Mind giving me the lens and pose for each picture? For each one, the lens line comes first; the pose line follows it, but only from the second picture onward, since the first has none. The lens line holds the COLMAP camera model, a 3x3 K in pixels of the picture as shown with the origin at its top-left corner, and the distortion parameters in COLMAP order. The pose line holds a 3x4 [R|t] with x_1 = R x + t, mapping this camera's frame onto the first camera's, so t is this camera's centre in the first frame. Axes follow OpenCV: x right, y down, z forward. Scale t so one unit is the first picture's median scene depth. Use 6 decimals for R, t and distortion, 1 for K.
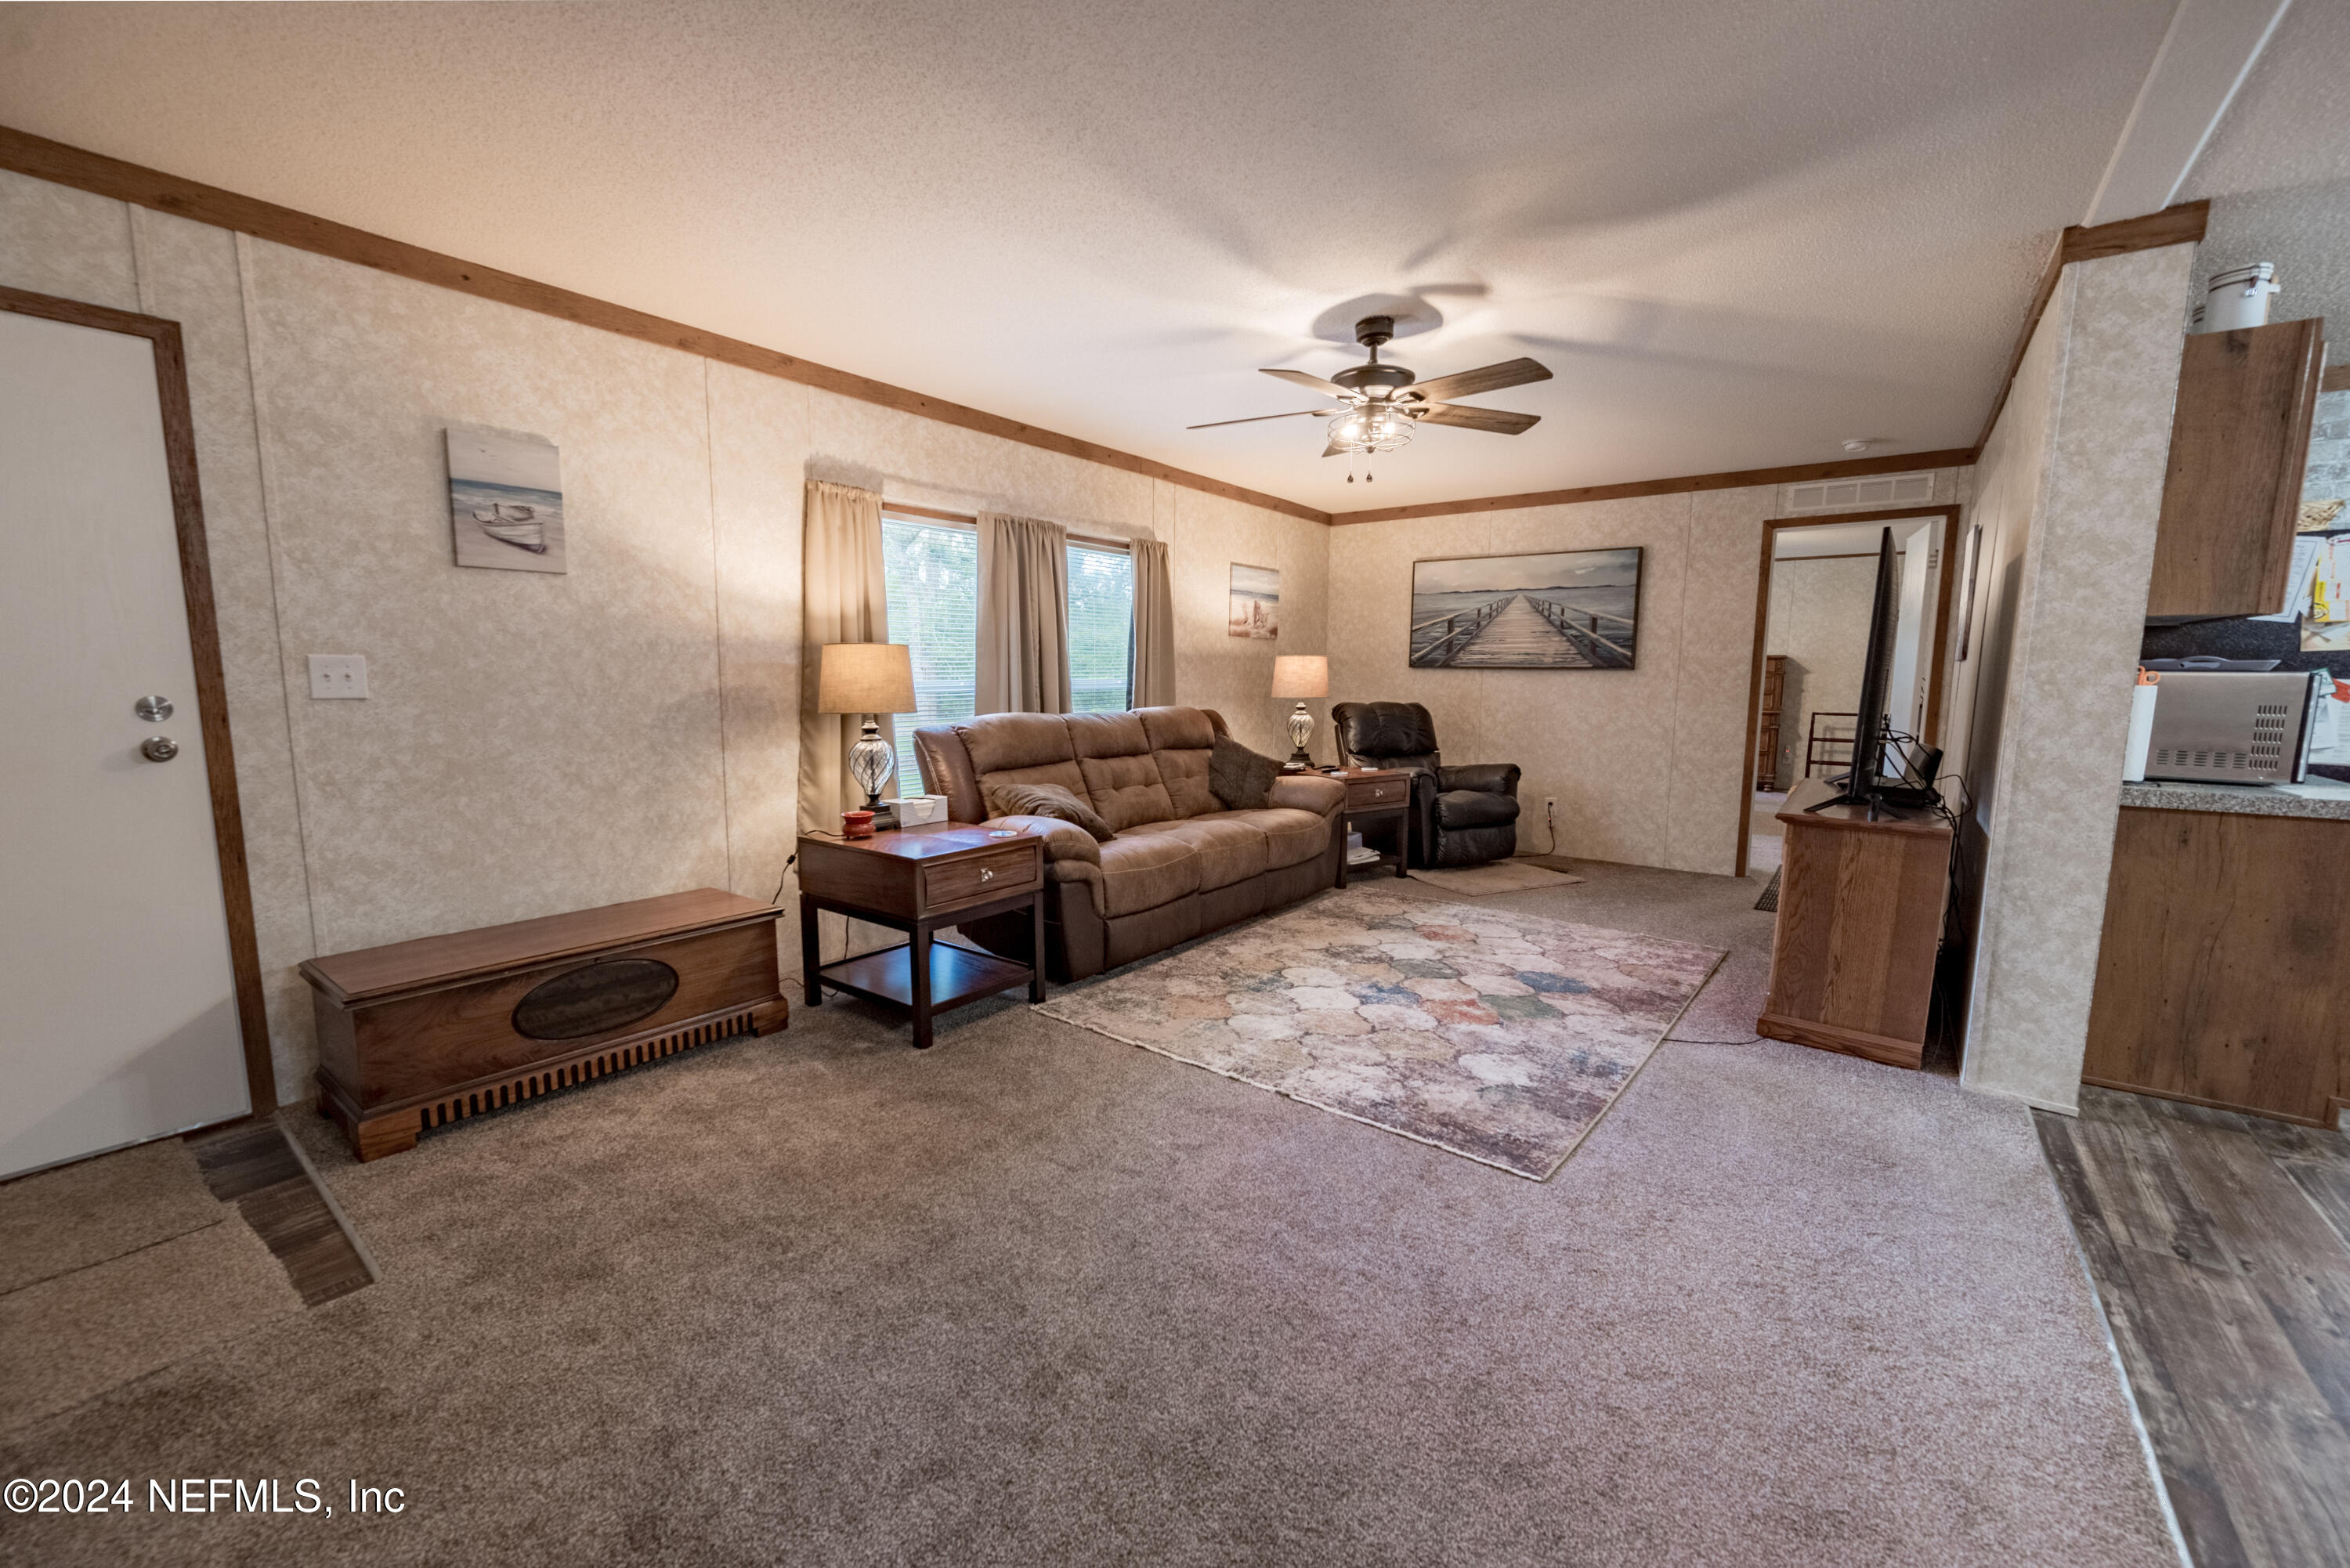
lens RADIAL K [[931.2, 0, 1164.6], [0, 931.2, 789.9], [0, 0, 1]] dist [-0.001731, -0.000428]
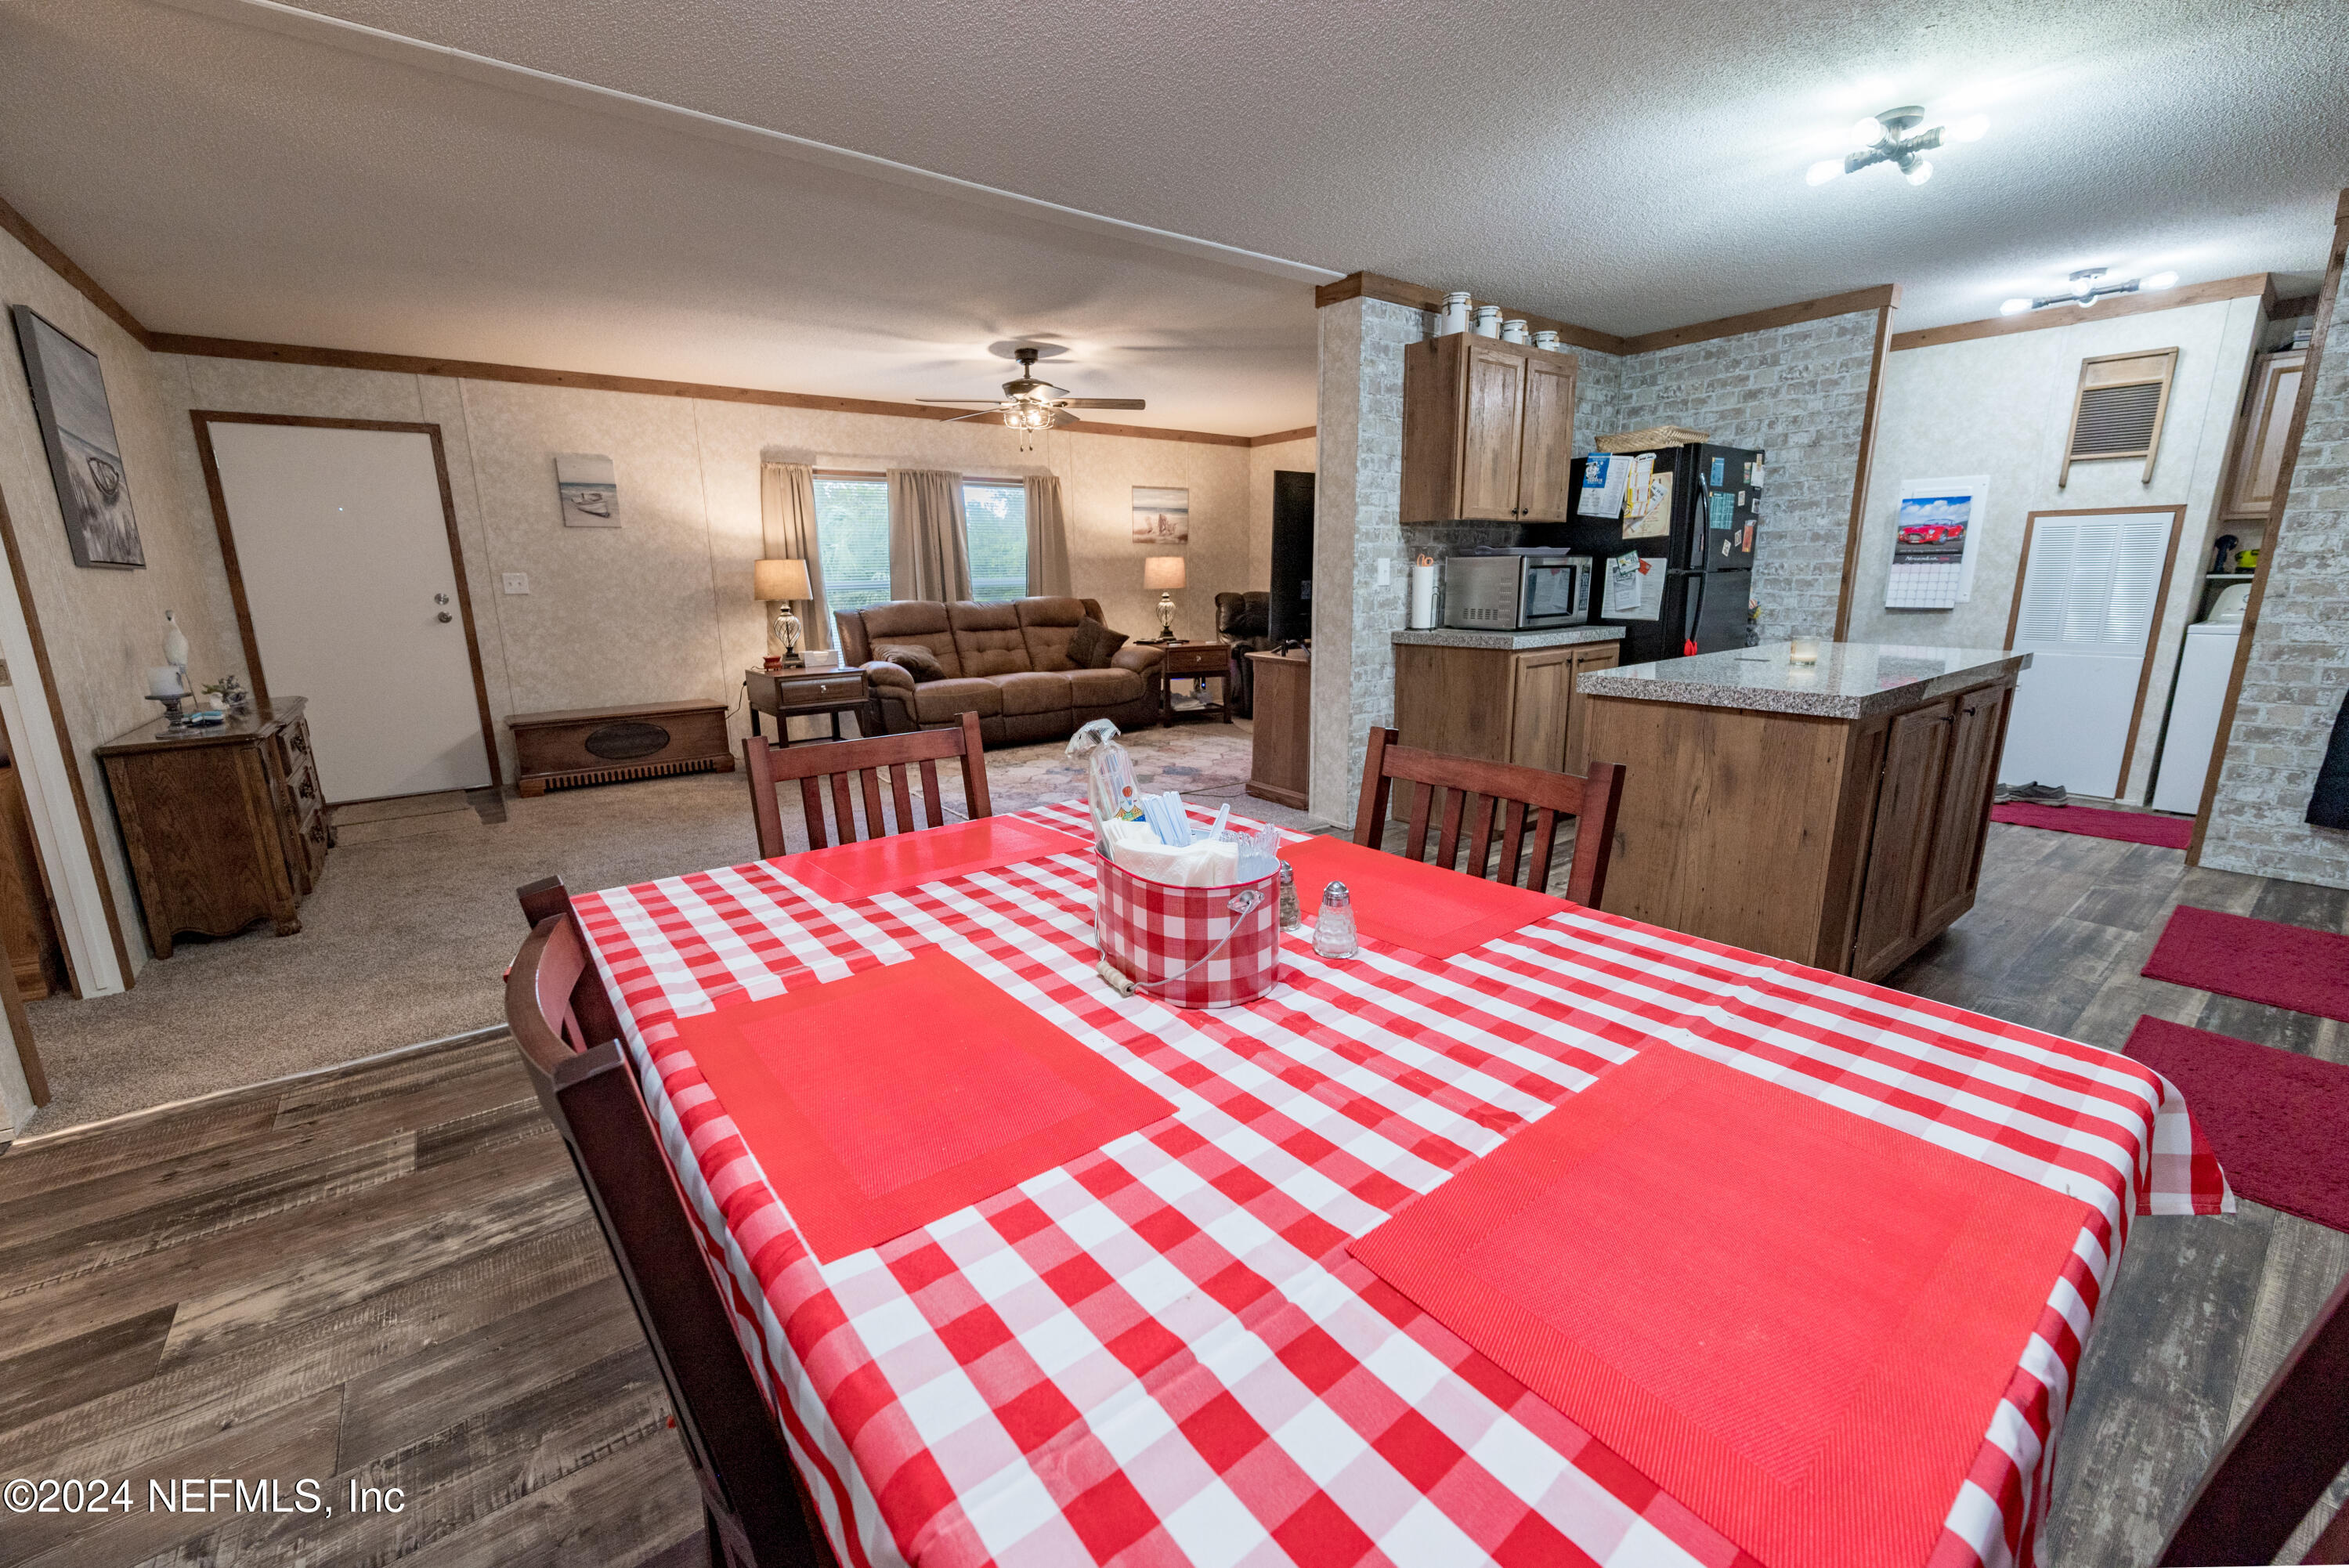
lens RADIAL K [[943.4, 0, 1167.1], [0, 943.4, 782.6], [0, 0, 1]] dist [-0.001404, -0.000517]
pose [[0.965589, 0.034801, -0.257732, 0.856181], [-0.010905, 0.995553, 0.093571, 0.086333], [0.259843, -0.087540, 0.961675, -0.551978]]
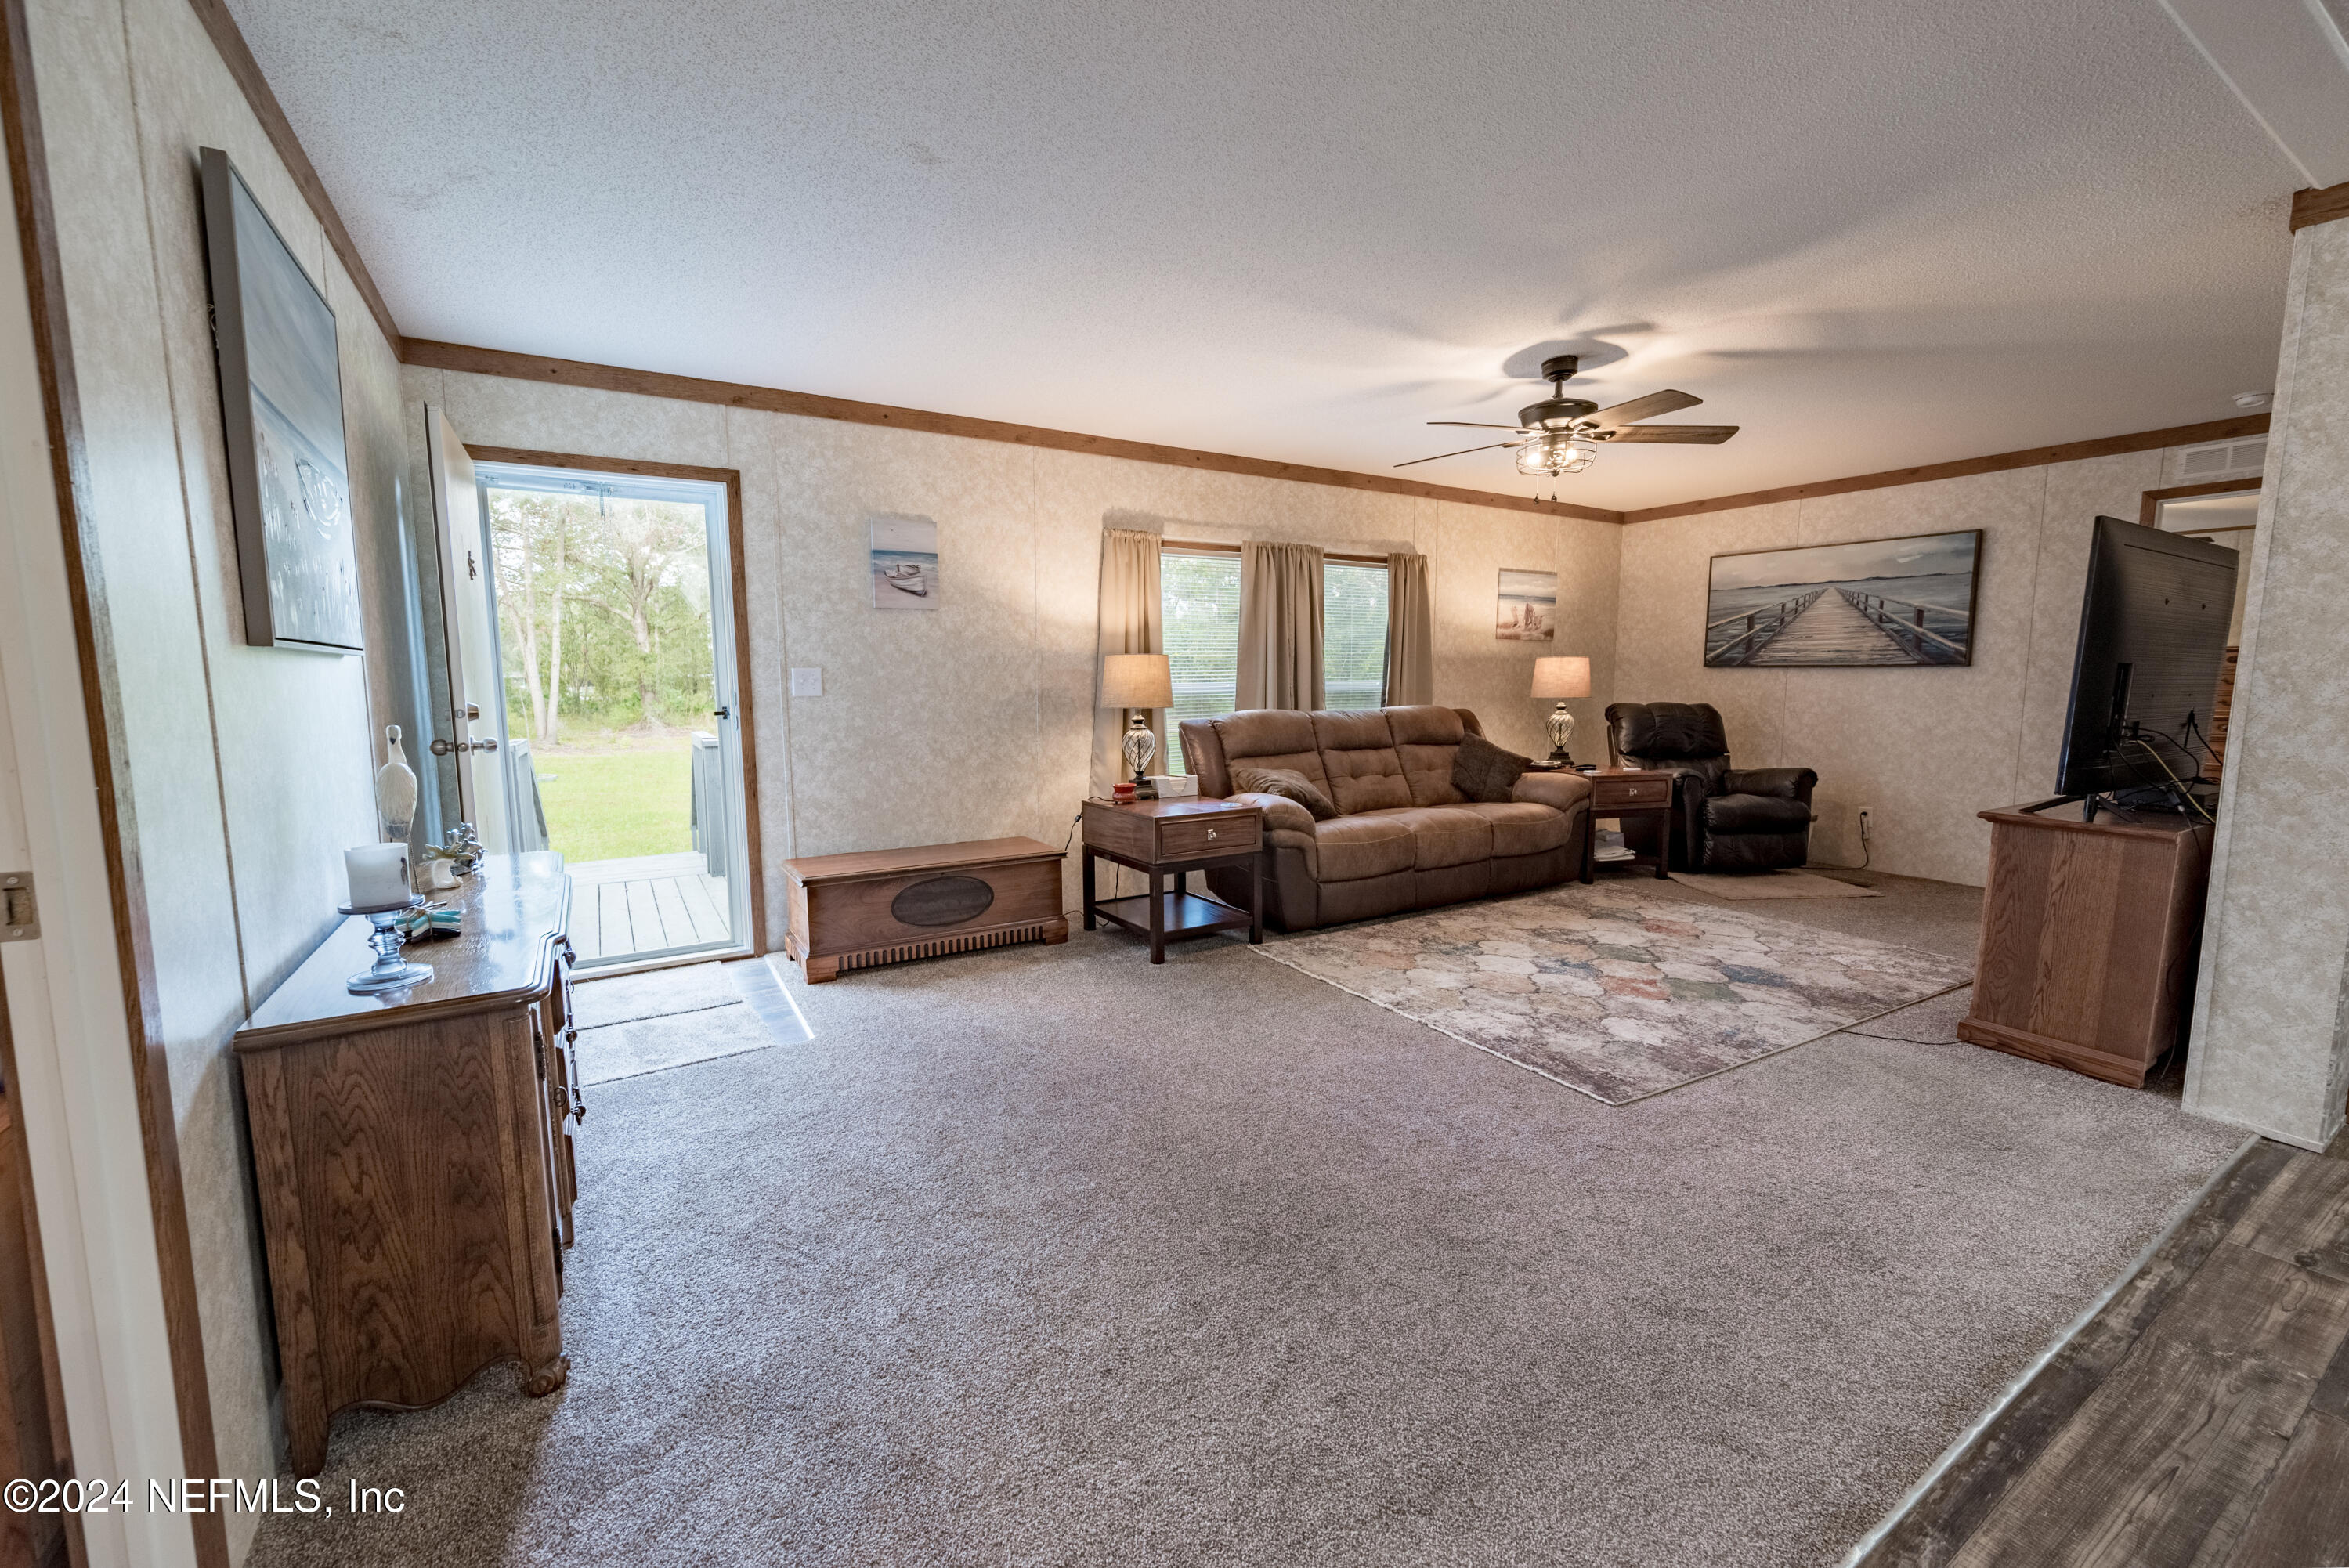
lens RADIAL K [[943.4, 0, 1167.1], [0, 943.4, 782.6], [0, 0, 1]] dist [-0.001404, -0.000517]
pose [[0.934356, 0.031076, -0.354983, 0.189958], [-0.035927, 0.999329, -0.007080, 0.029000], [0.354525, 0.019368, 0.934846, -0.206786]]
